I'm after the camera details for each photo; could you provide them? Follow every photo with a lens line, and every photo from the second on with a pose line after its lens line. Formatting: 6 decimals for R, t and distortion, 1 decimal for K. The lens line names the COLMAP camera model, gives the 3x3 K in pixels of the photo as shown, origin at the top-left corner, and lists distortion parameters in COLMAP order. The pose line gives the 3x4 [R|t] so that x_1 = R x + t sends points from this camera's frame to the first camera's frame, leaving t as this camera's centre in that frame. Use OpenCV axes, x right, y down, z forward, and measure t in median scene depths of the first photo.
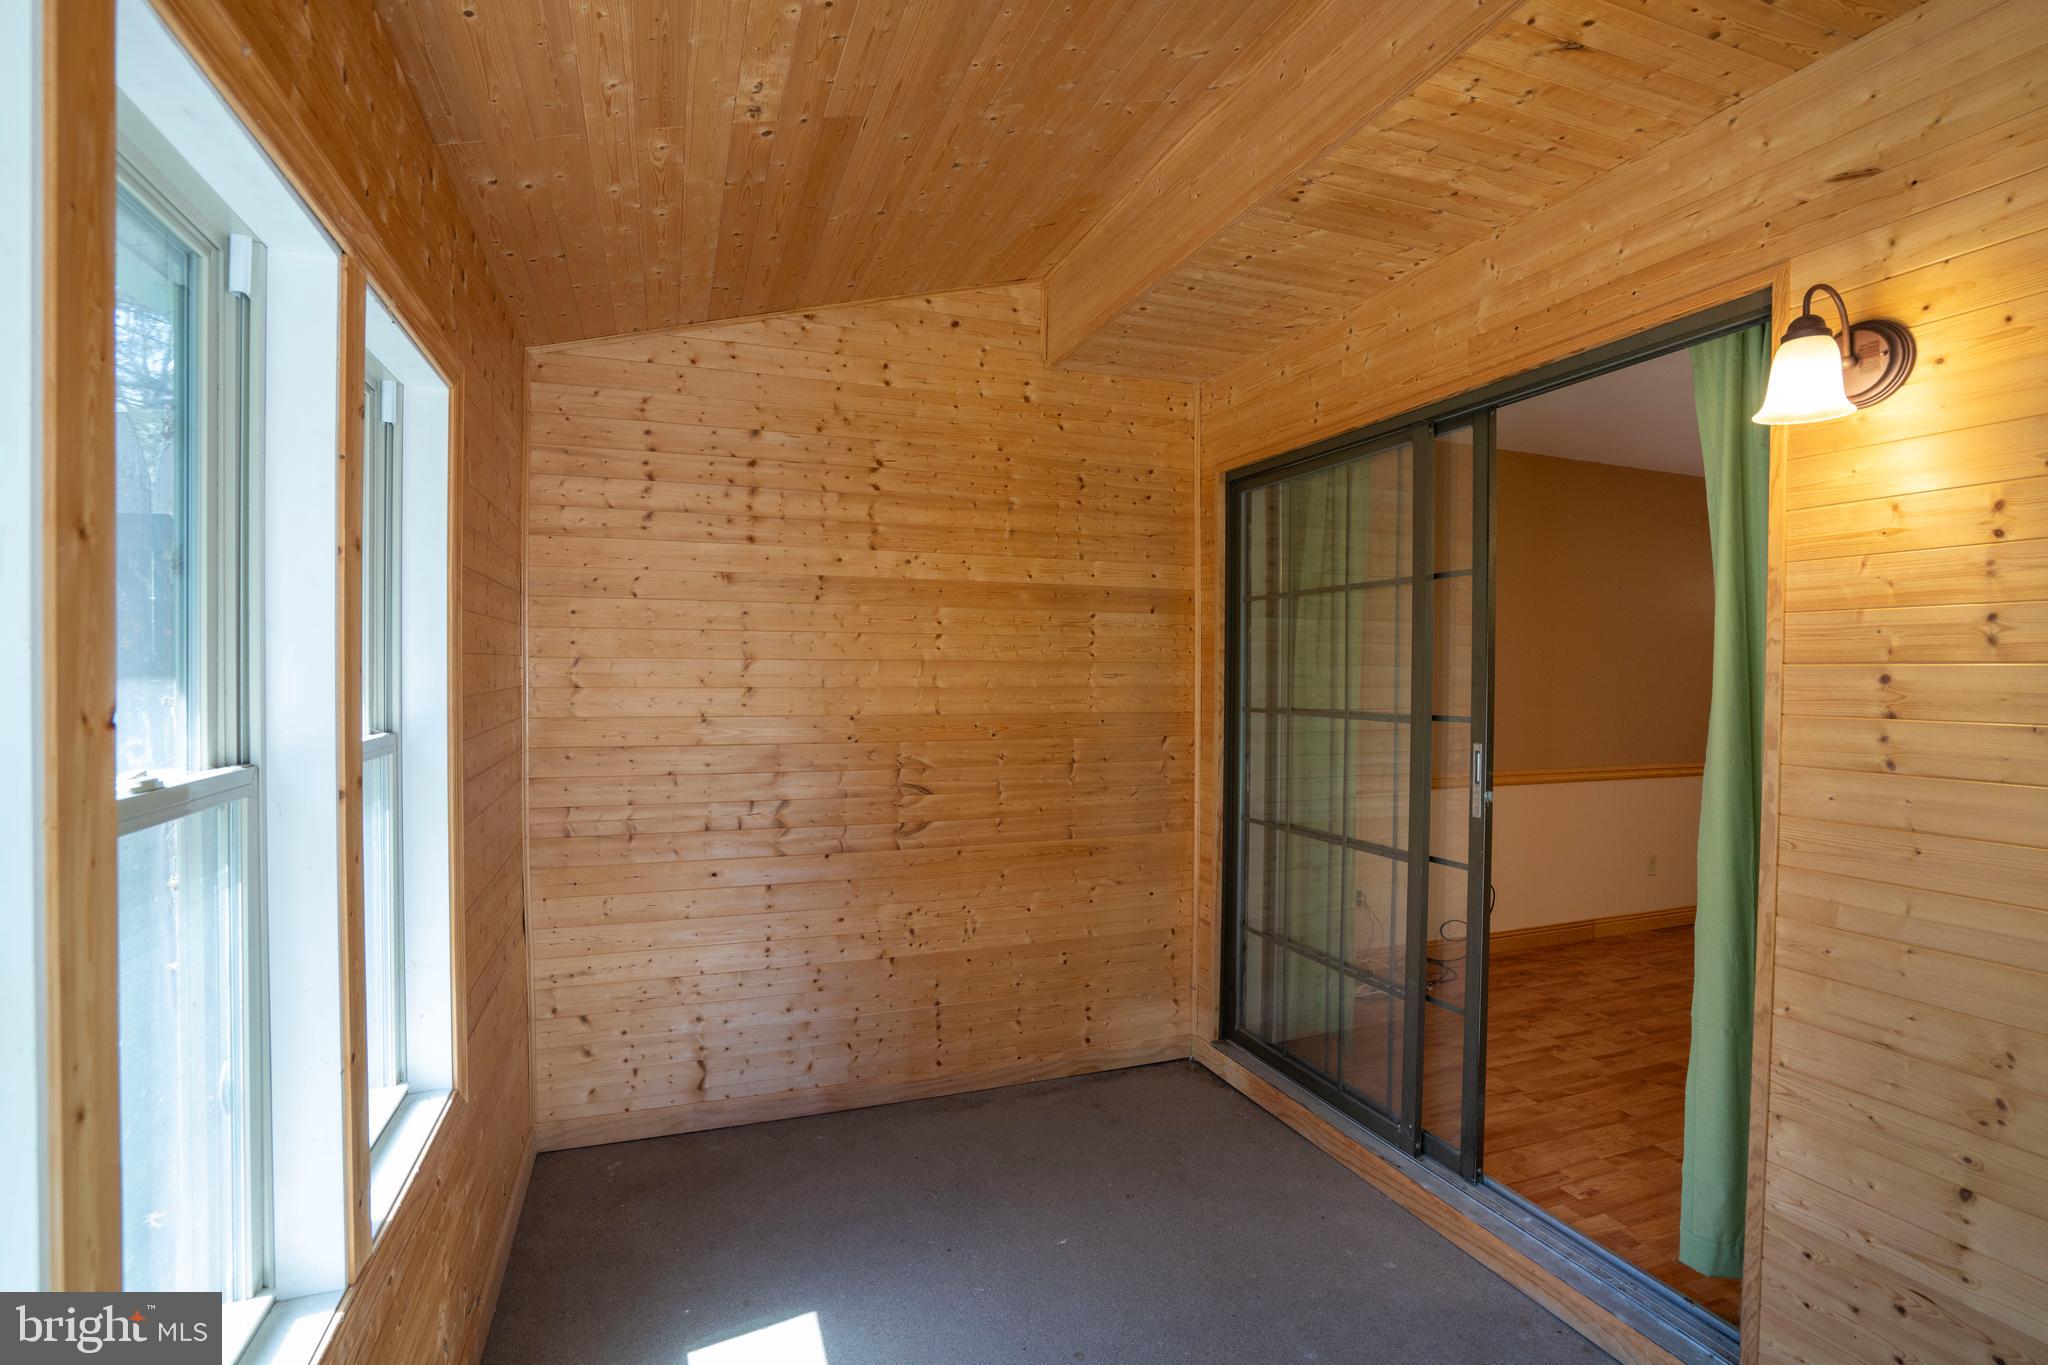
lens RADIAL K [[952.1, 0, 1023.8], [0, 952.1, 685.9], [0, 0, 1]] dist [-0.058423, 0.021176]
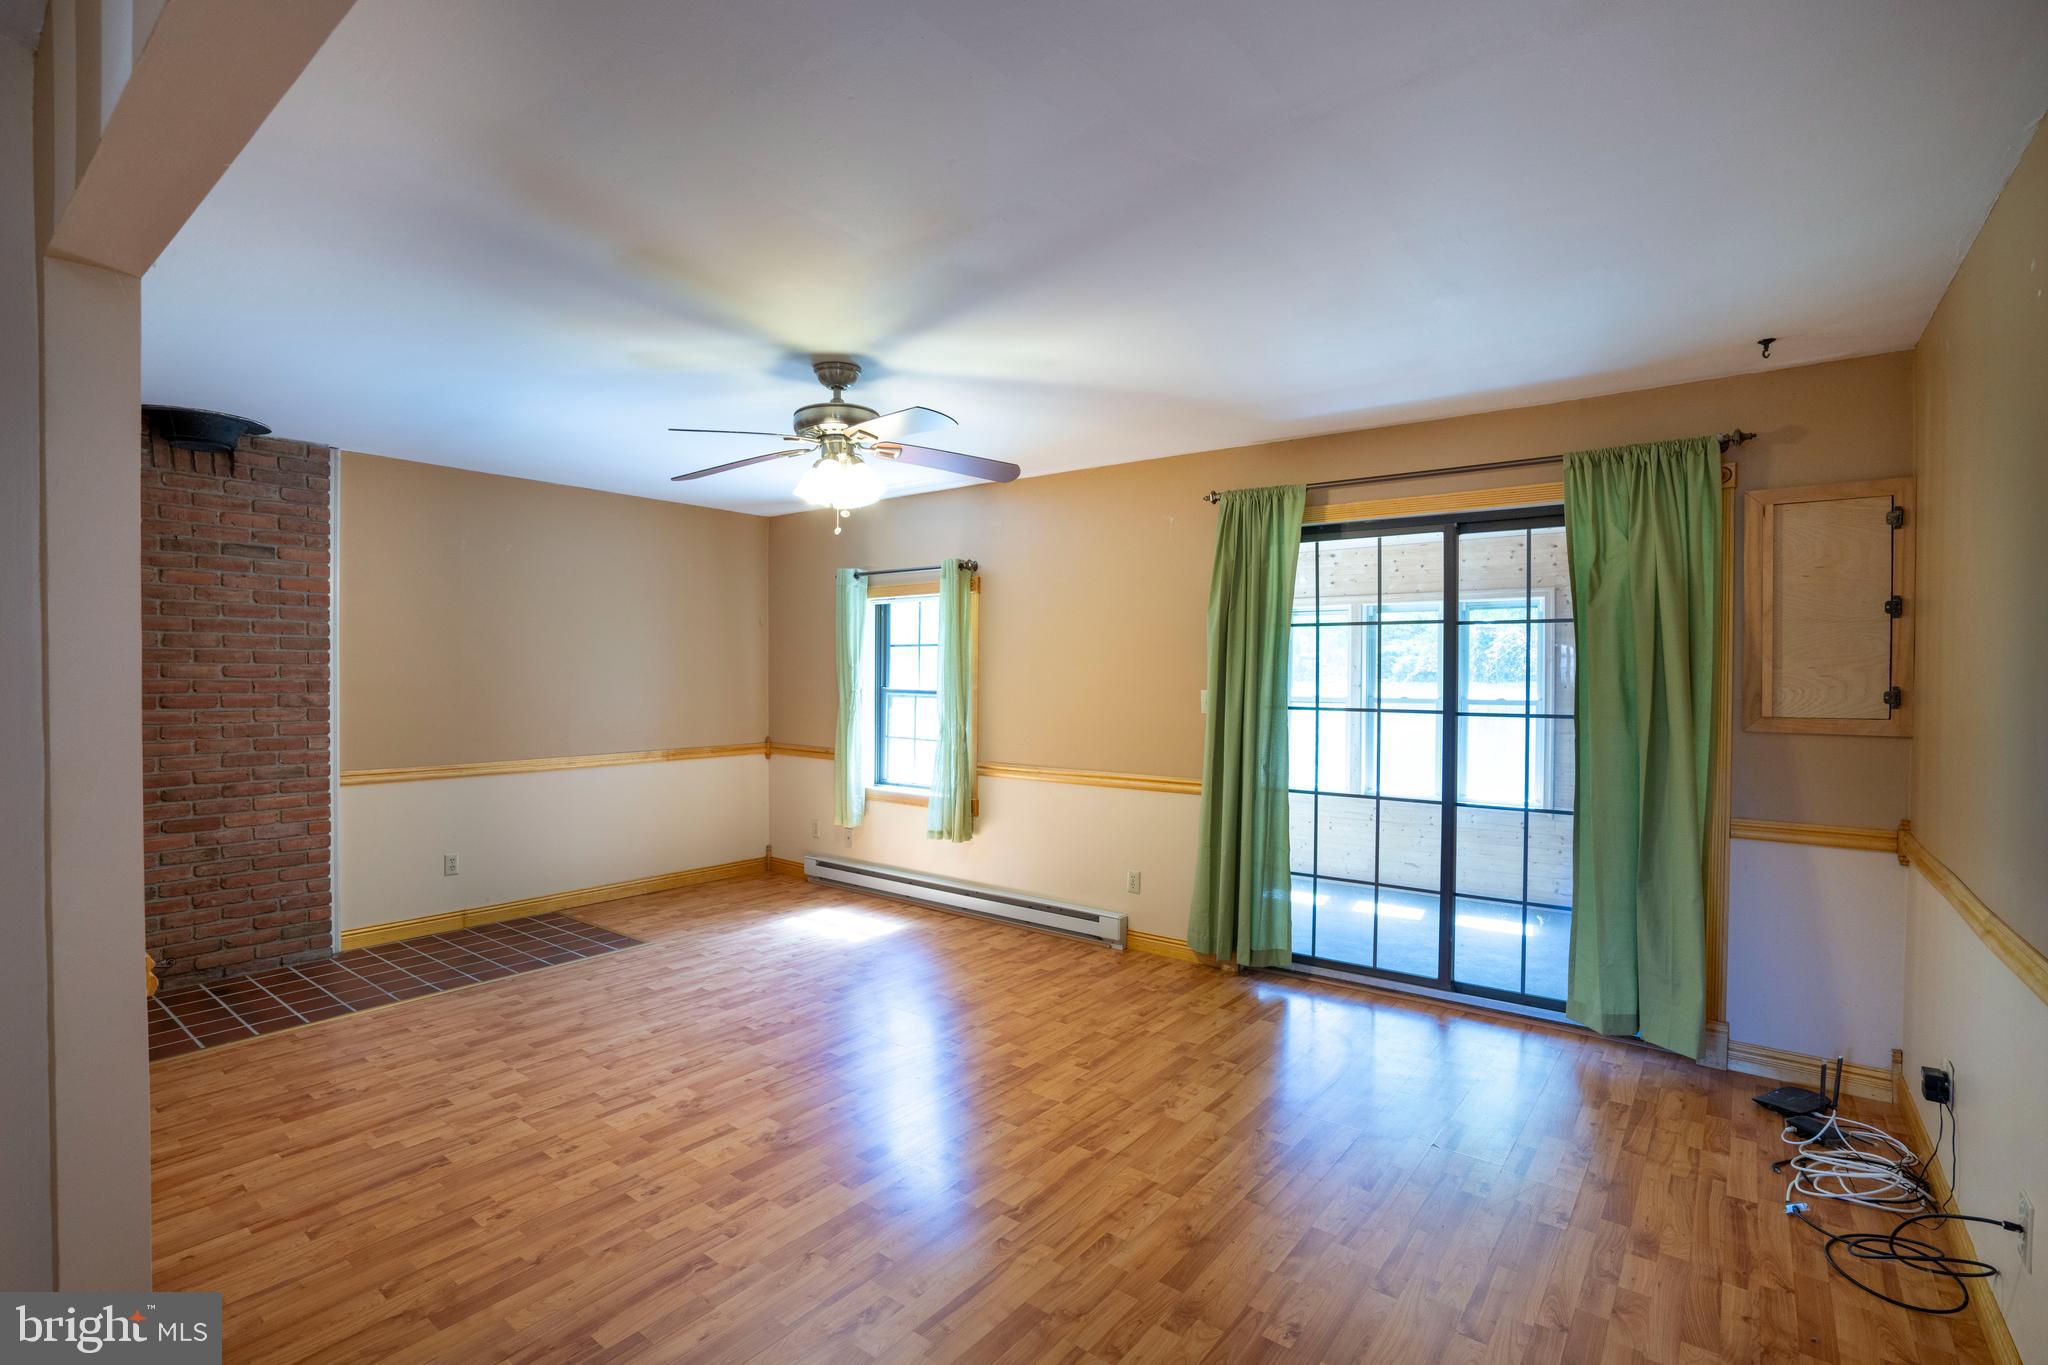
lens RADIAL K [[952.1, 0, 1022.4], [0, 952.1, 682.9], [0, 0, 1]] dist [-0.058423, 0.021176]
pose [[-0.855559, -0.002835, -0.517697, 1.149419], [-0.008111, 0.999936, 0.007928, -0.026345], [0.517641, 0.010982, -0.855527, 1.219612]]
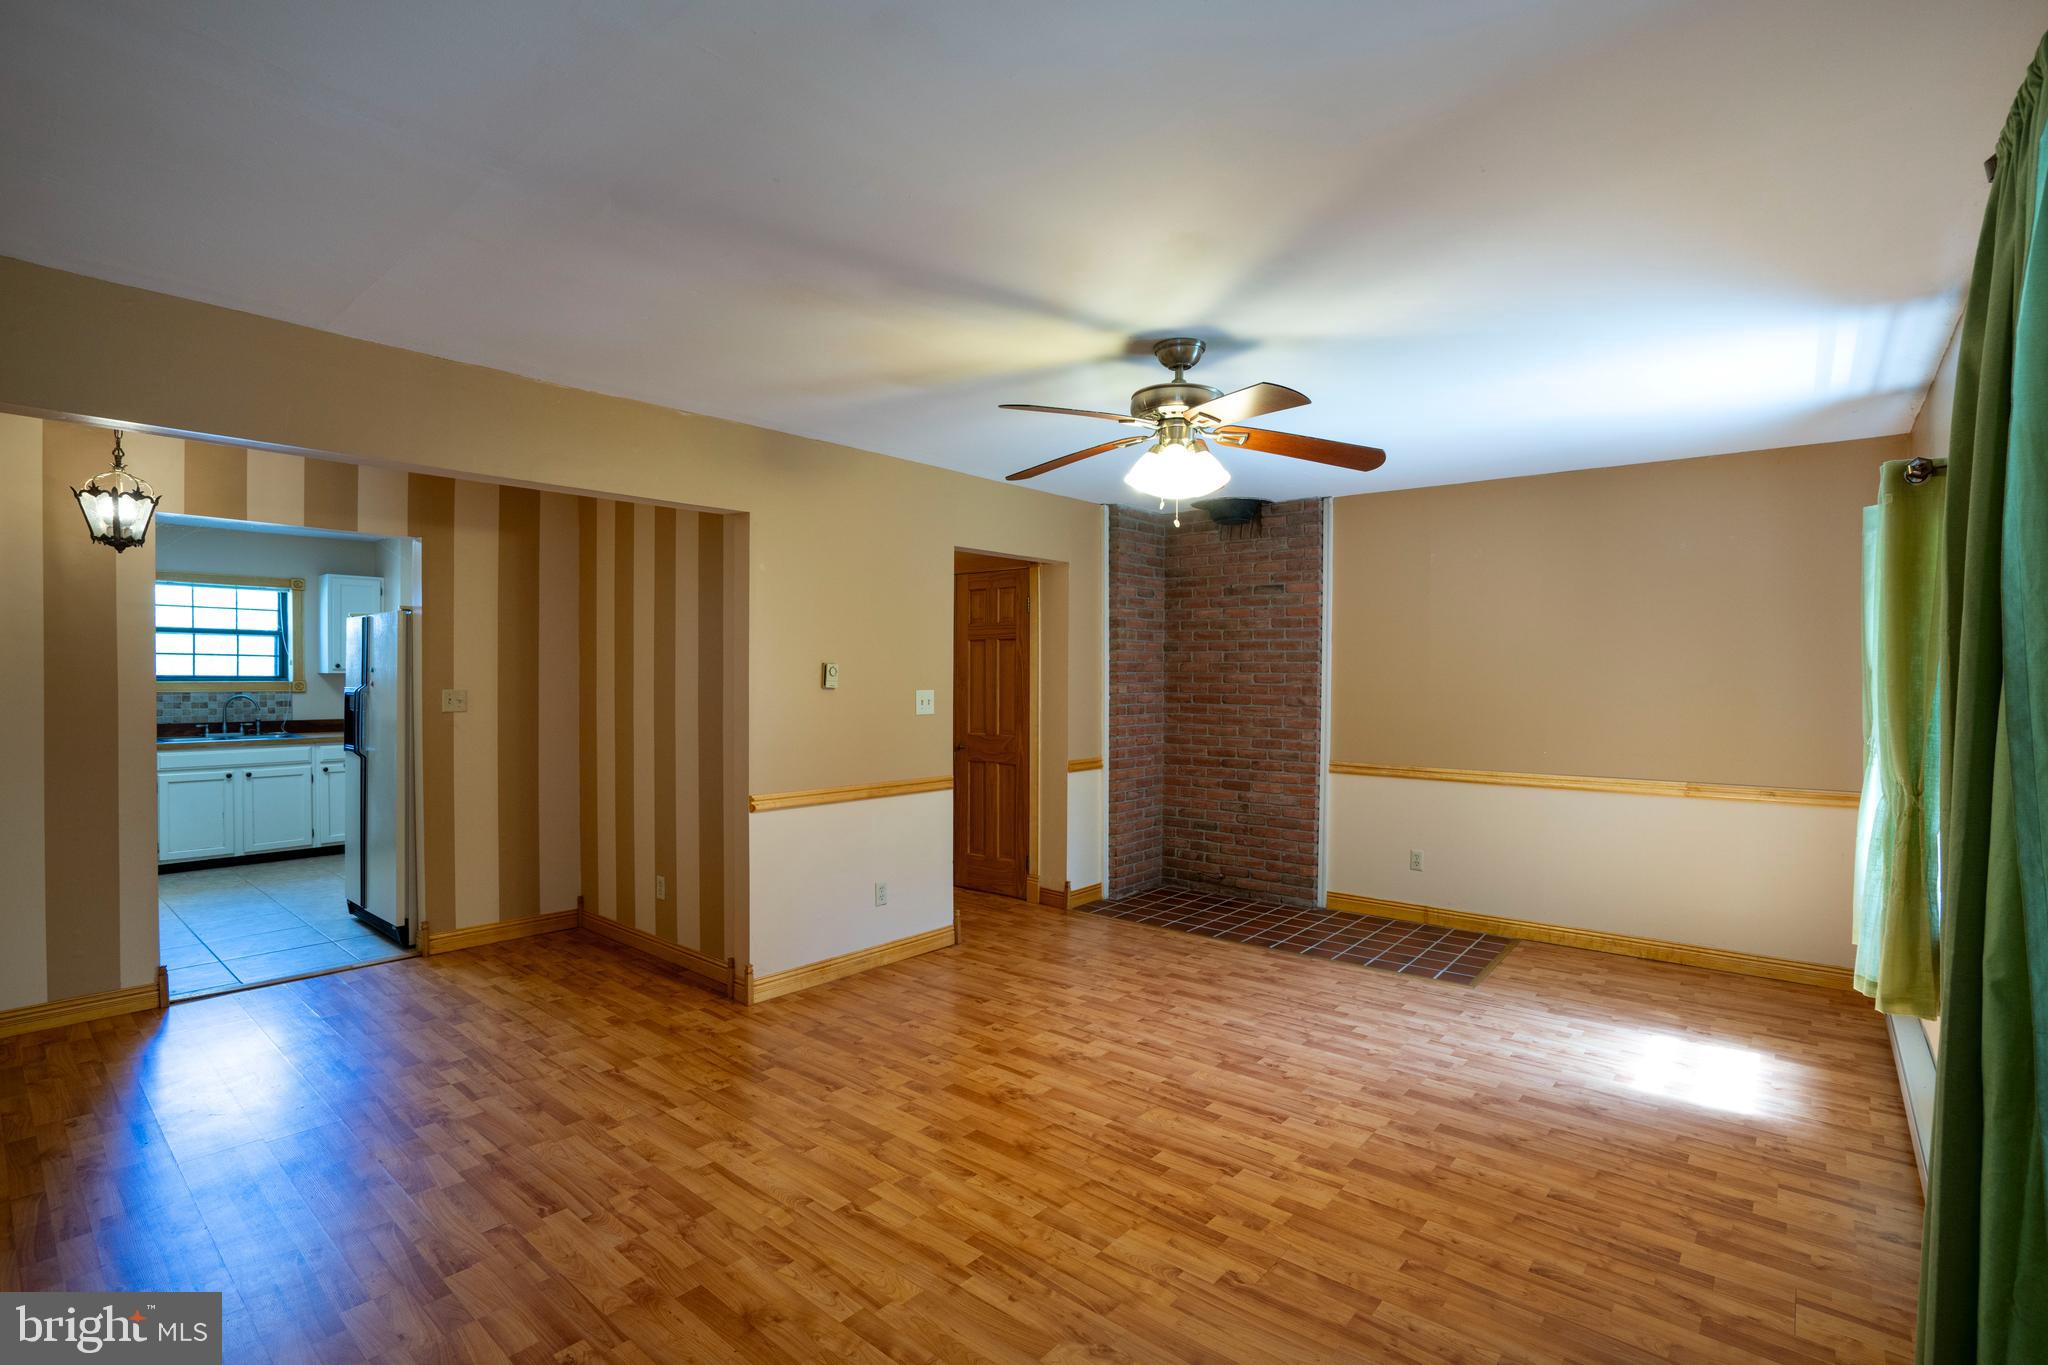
lens RADIAL K [[952.1, 0, 1019.9], [0, 952.1, 680.9], [0, 0, 1]] dist [-0.058423, 0.021176]
pose [[-0.479464, -0.013042, 0.877465, 0.264142], [-0.008249, 0.999912, 0.010354, -0.032376], [-0.877523, -0.002274, -0.479529, 0.905026]]
